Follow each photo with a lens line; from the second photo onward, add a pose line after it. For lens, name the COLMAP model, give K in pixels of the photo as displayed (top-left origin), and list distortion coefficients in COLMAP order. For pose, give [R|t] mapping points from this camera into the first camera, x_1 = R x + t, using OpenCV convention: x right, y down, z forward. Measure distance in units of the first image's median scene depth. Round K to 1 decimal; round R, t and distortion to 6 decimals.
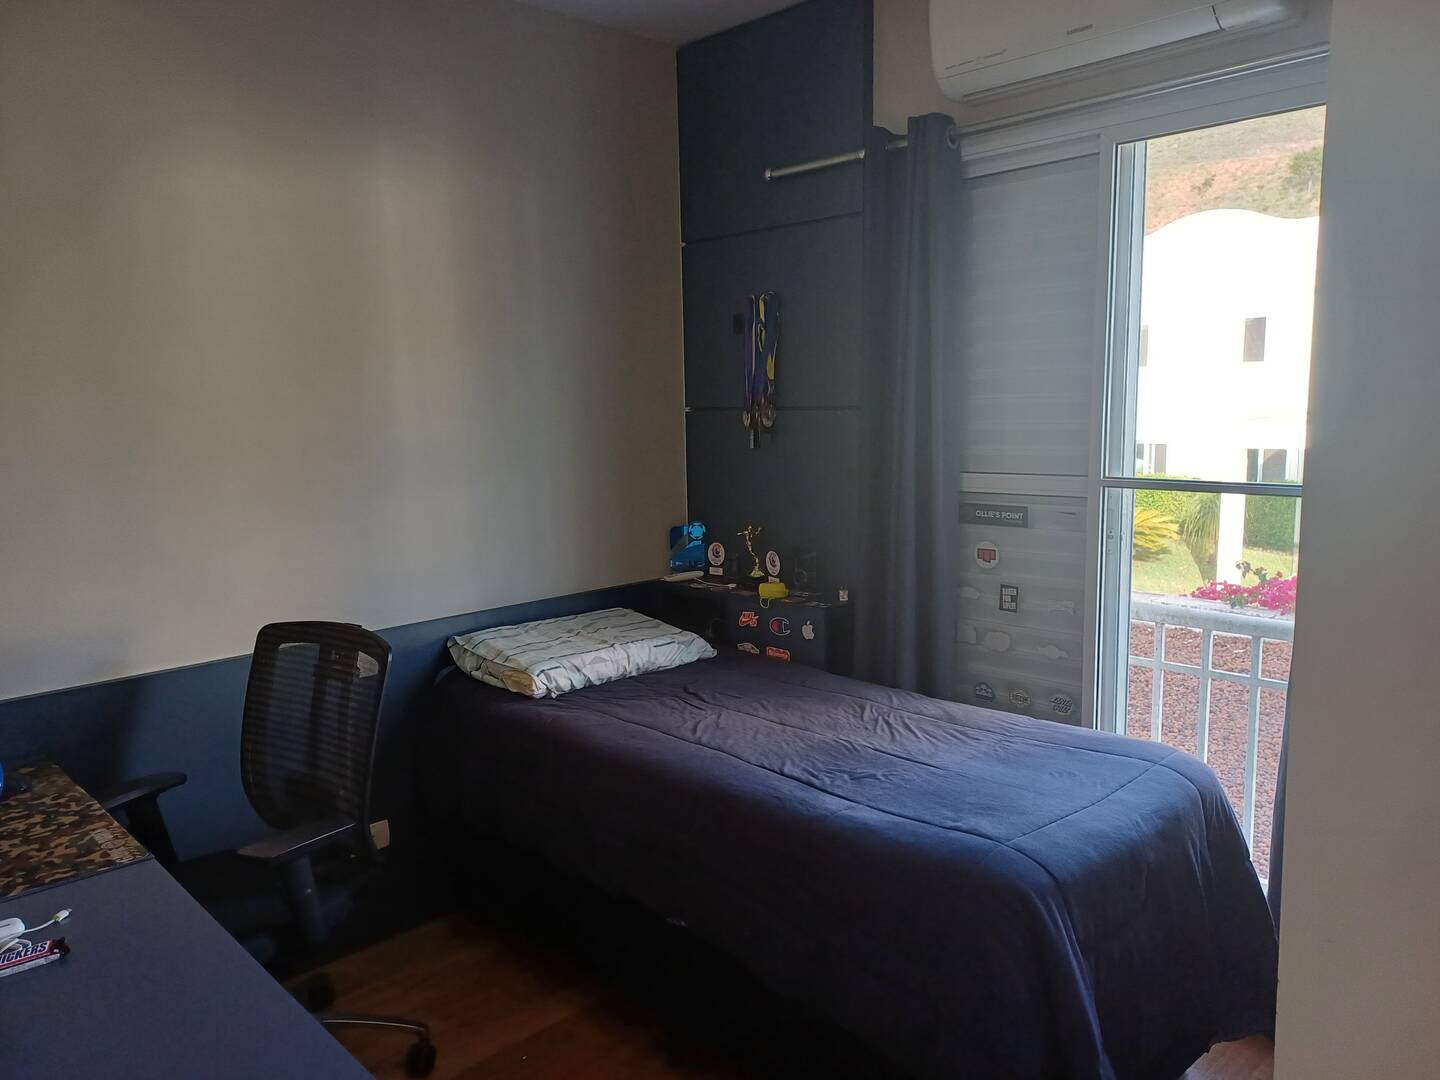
lens RADIAL K [[1057.8, 0, 719.6], [0, 1057.8, 540.1], [0, 0, 1]] dist [0.075866, -0.055591]
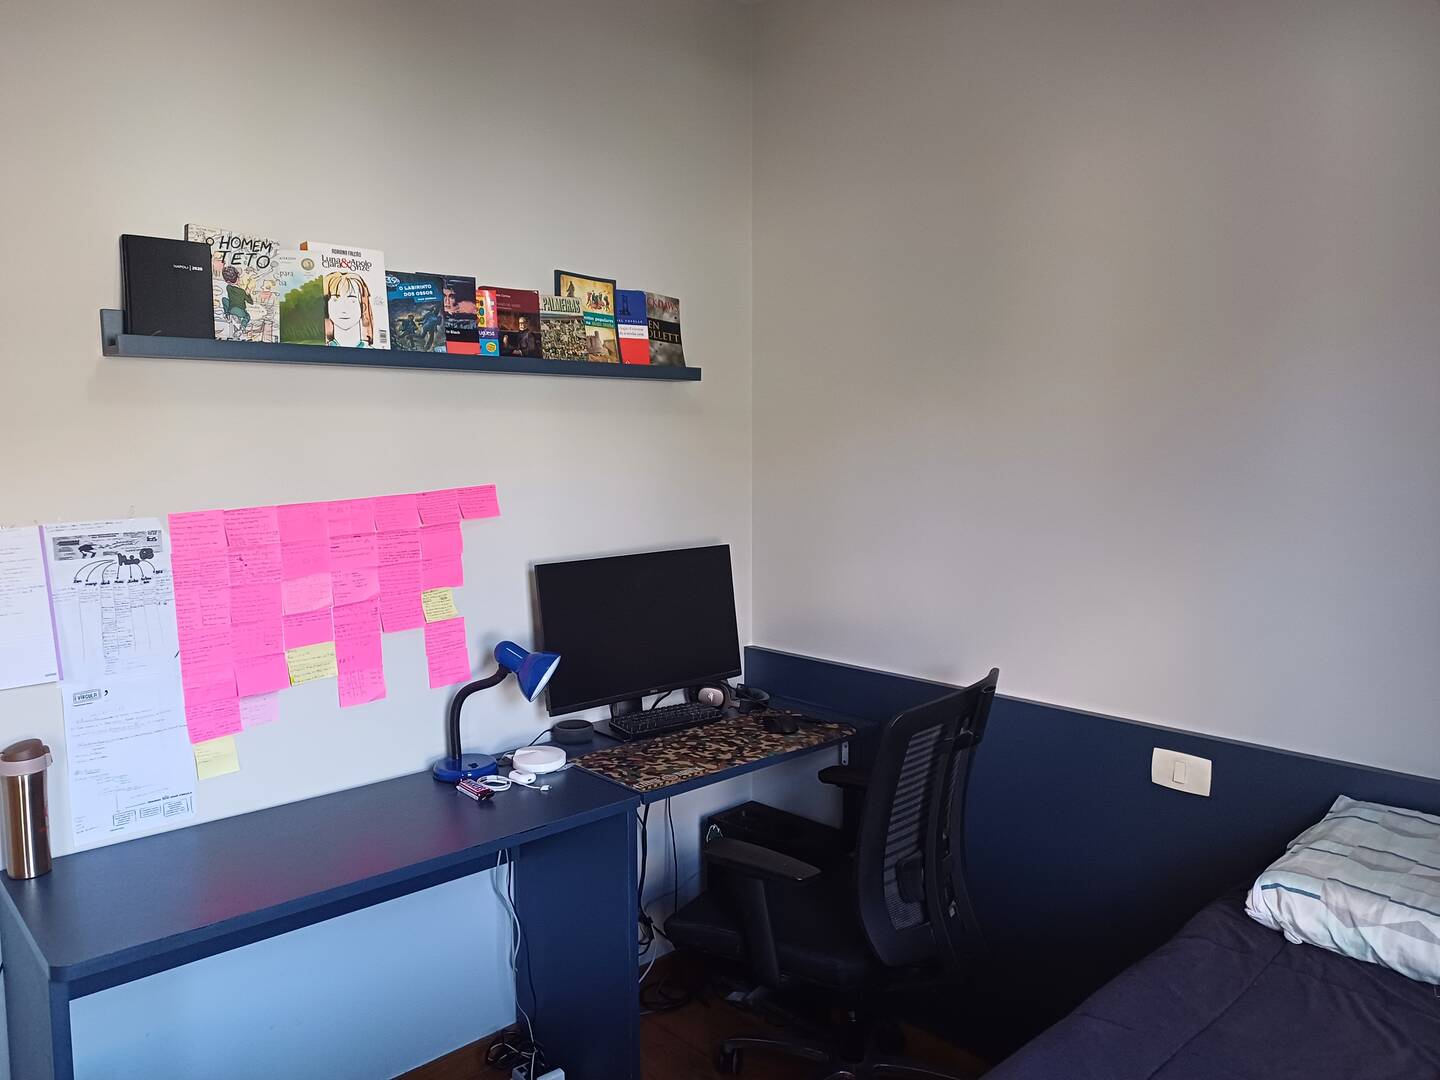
lens RADIAL K [[1057.8, 0, 719.9], [0, 1057.8, 540.4], [0, 0, 1]] dist [0.075866, -0.055591]
pose [[-0.046878, 0.118548, -0.991841, 0.595408], [-0.123050, 0.984685, 0.123509, -0.141466], [0.991293, 0.127836, -0.031573, 1.009669]]
